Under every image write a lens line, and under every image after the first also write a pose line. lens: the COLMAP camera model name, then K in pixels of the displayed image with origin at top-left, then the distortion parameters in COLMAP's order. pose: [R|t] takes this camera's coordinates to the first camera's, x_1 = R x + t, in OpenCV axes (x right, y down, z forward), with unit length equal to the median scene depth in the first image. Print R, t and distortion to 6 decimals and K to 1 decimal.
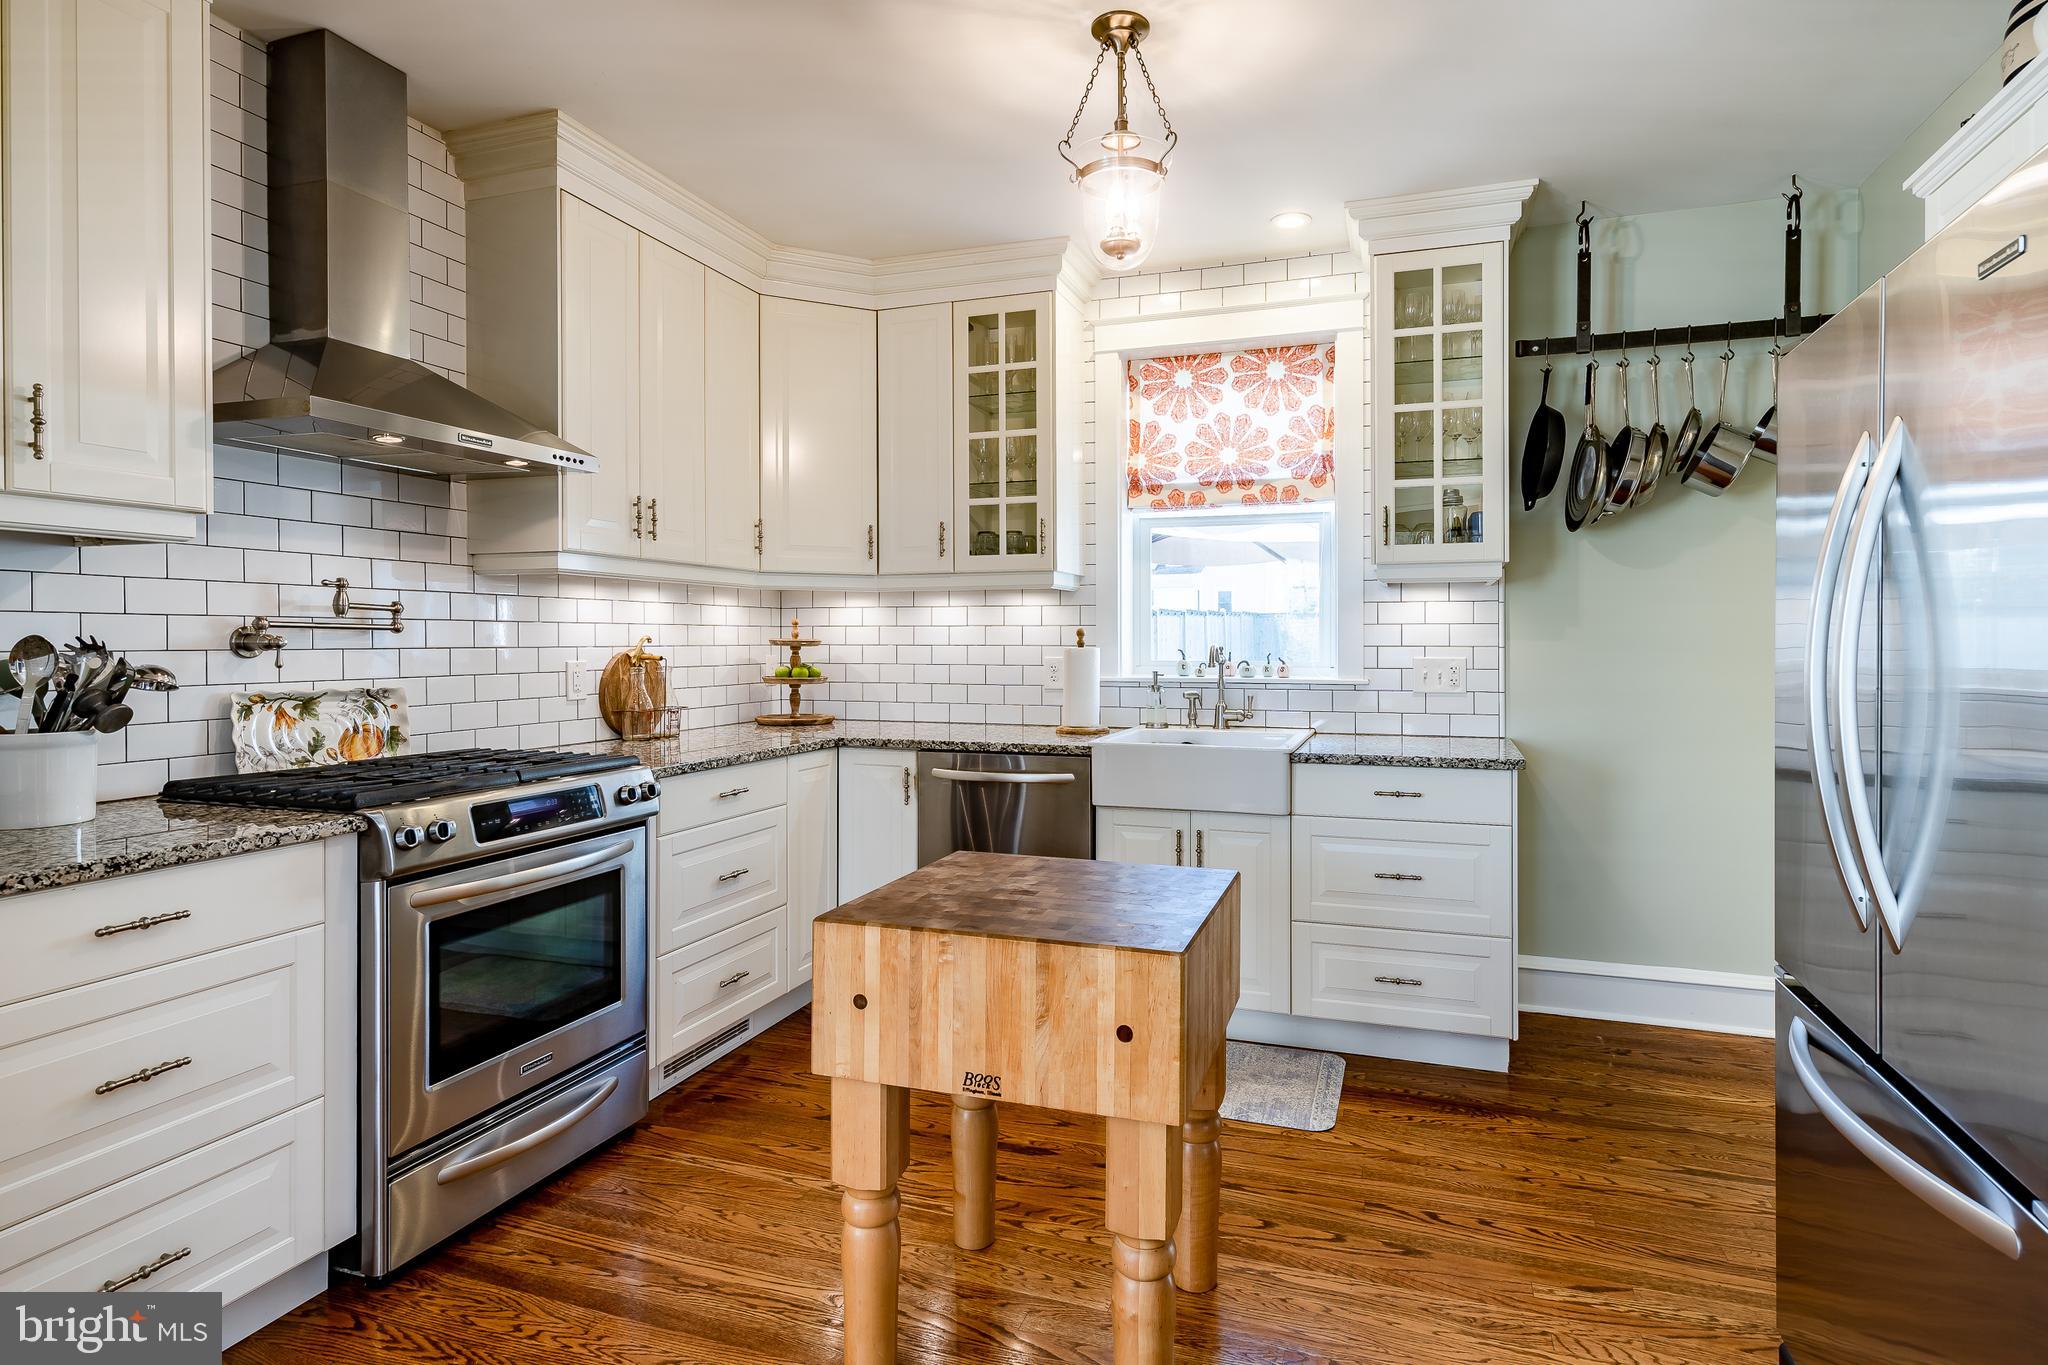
lens RADIAL K [[1111.2, 0, 986.5], [0, 1111.2, 656.8], [0, 0, 1]] dist [0.002030, 0.000783]
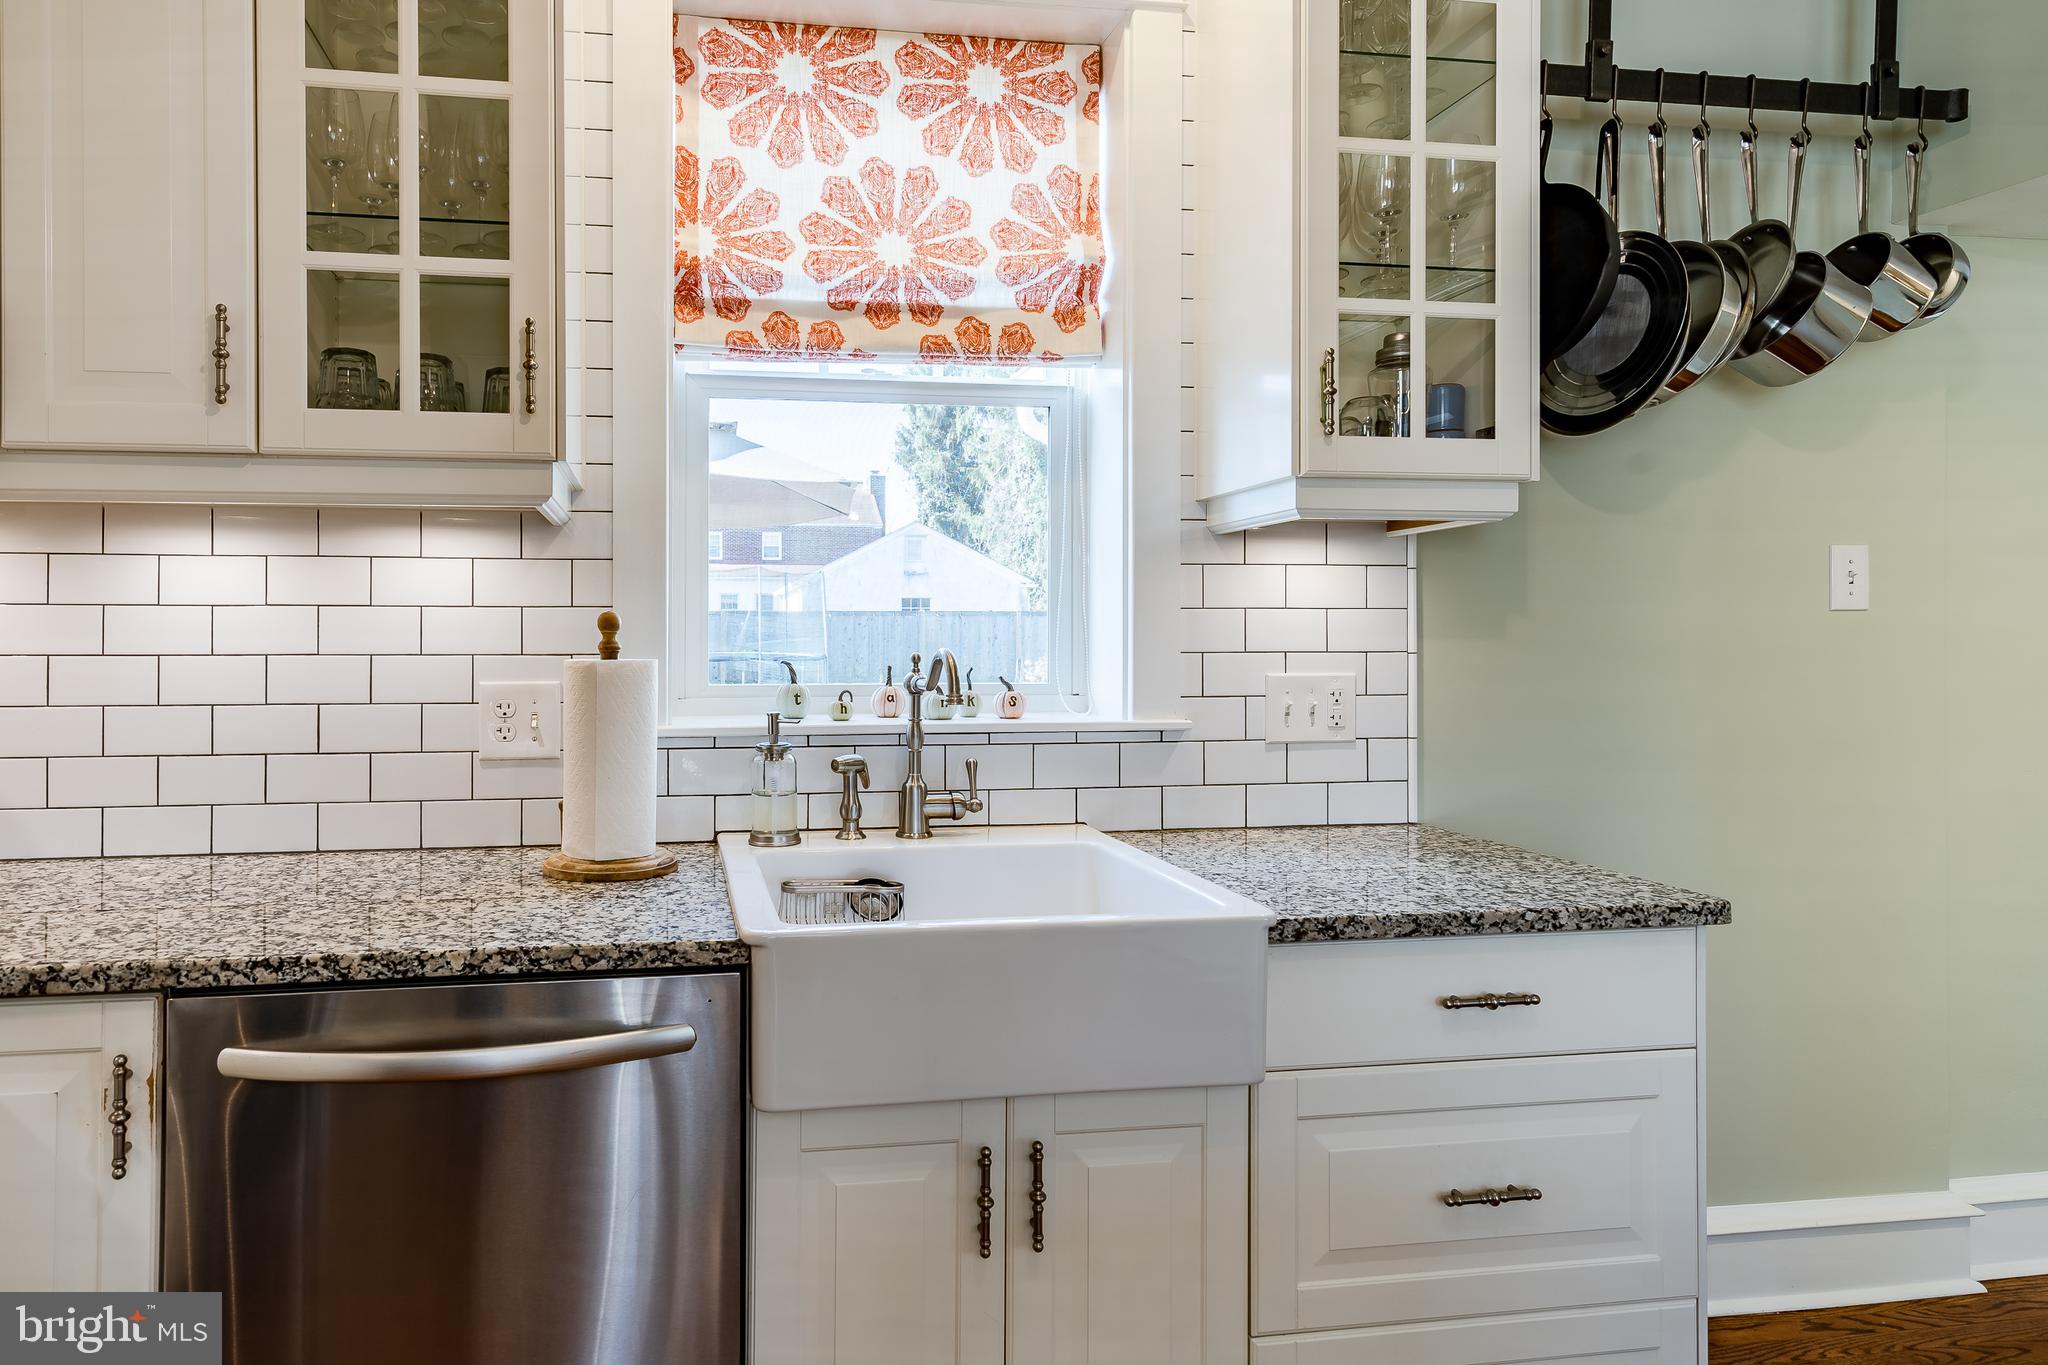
lens RADIAL K [[1334.2, 0, 883.7], [0, 1334.2, 632.4], [0, 0, 1]] dist [0.017995, -0.000461]
pose [[0.868907, 0.002632, 0.494968, -0.068011], [0.009615, 0.999707, -0.022195, -0.006194], [-0.494881, 0.024045, 0.868628, 0.531324]]
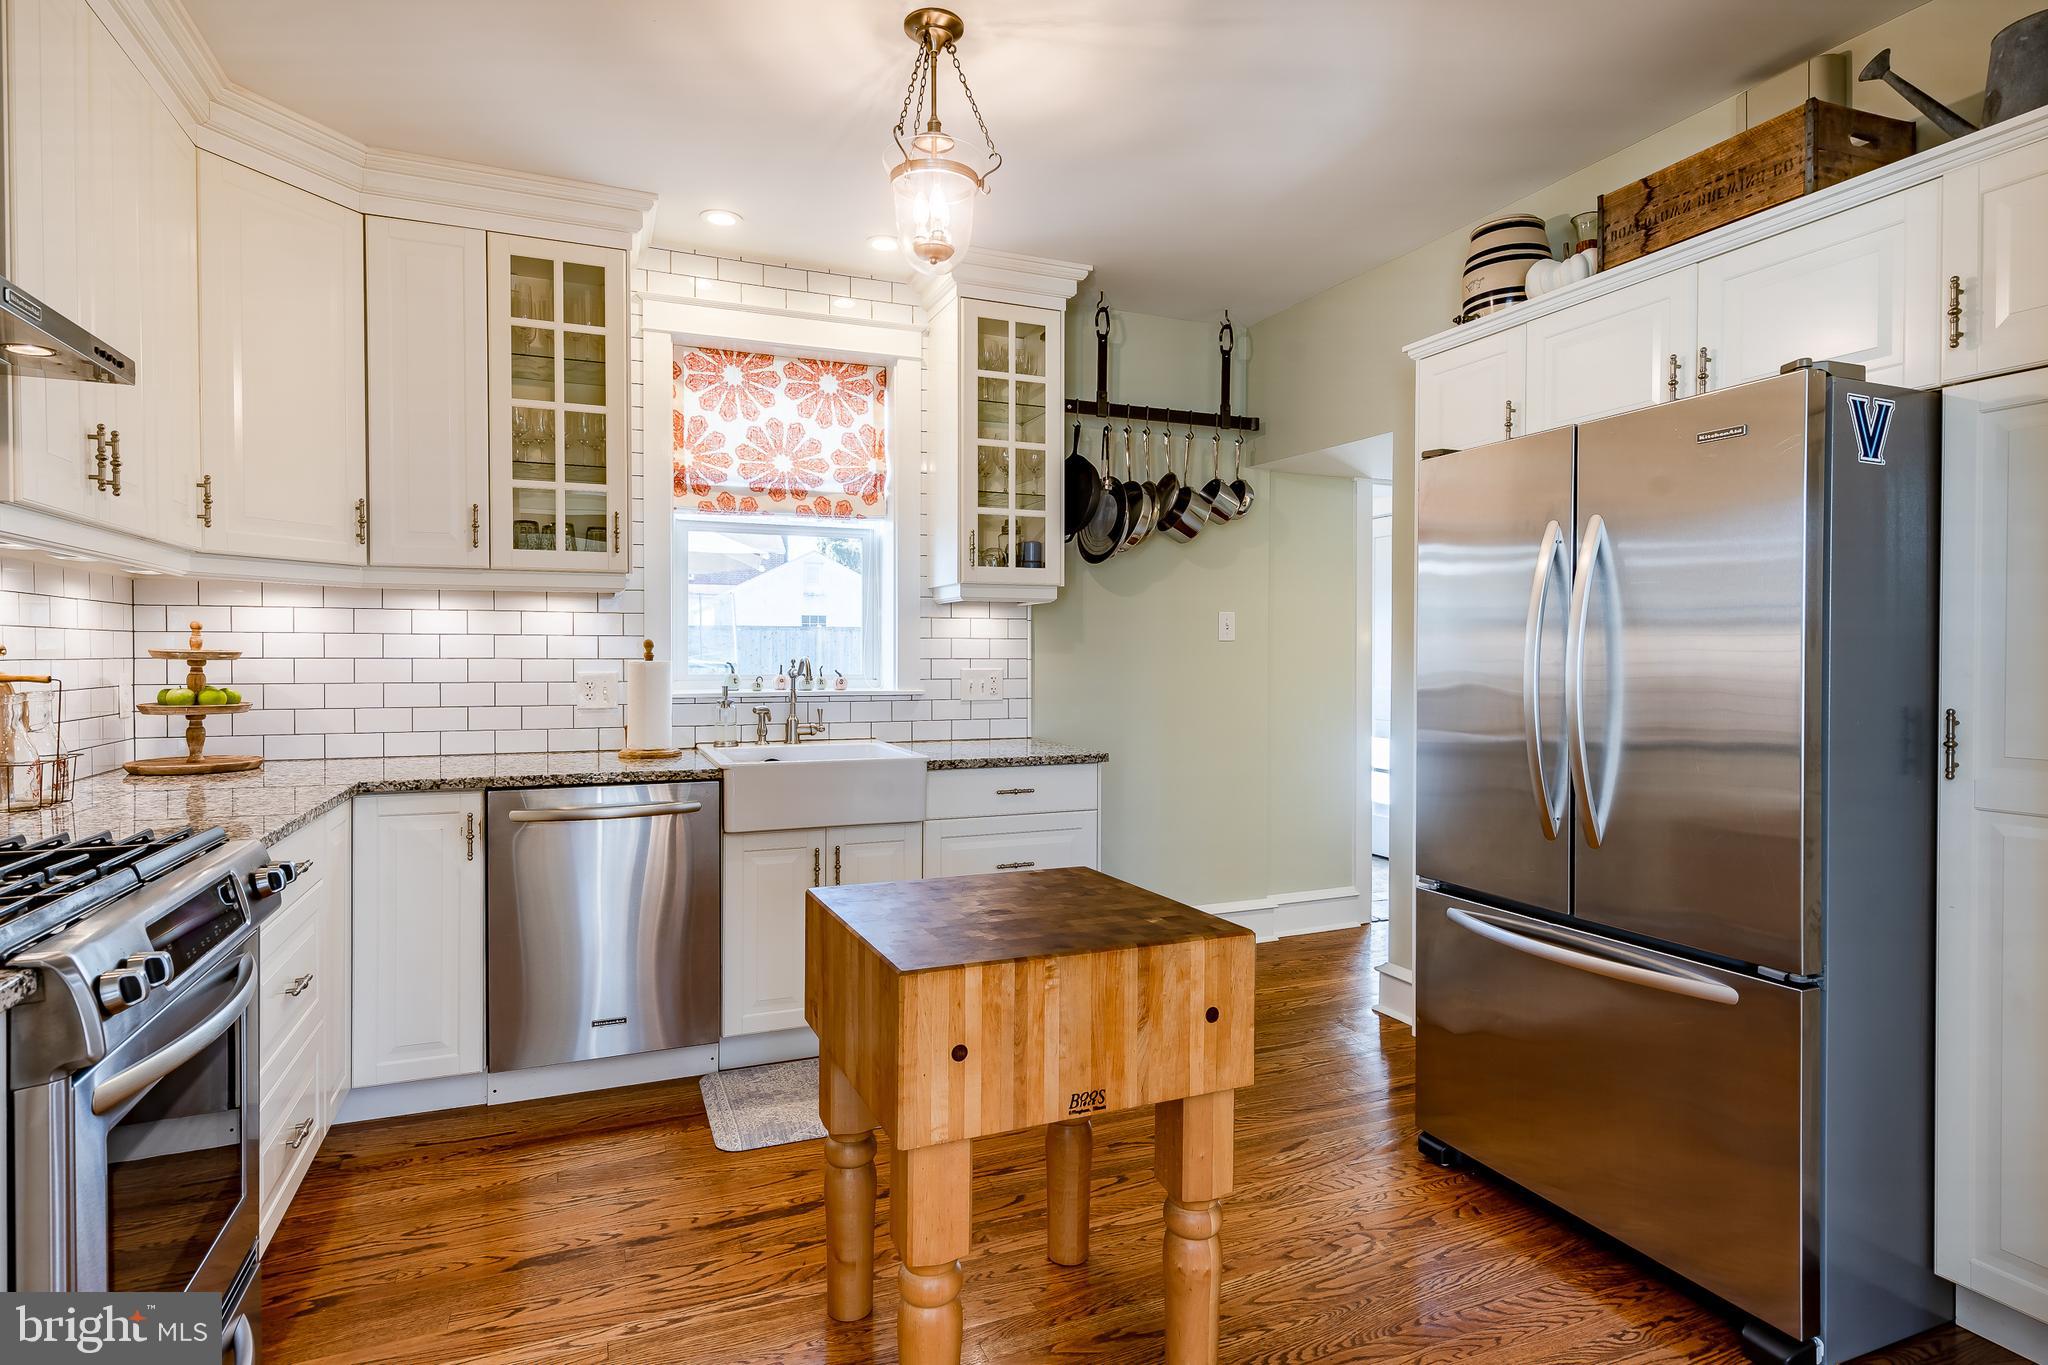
lens RADIAL K [[1116.8, 0, 1065.5], [0, 1116.8, 683.5], [0, 0, 1]] dist [-0.002008, 0.000640]
pose [[0.723484, -0.016308, 0.690149, -0.290710], [0.008036, 0.999852, 0.015202, -0.000960], [-0.690295, -0.005452, 0.723508, 0.124485]]
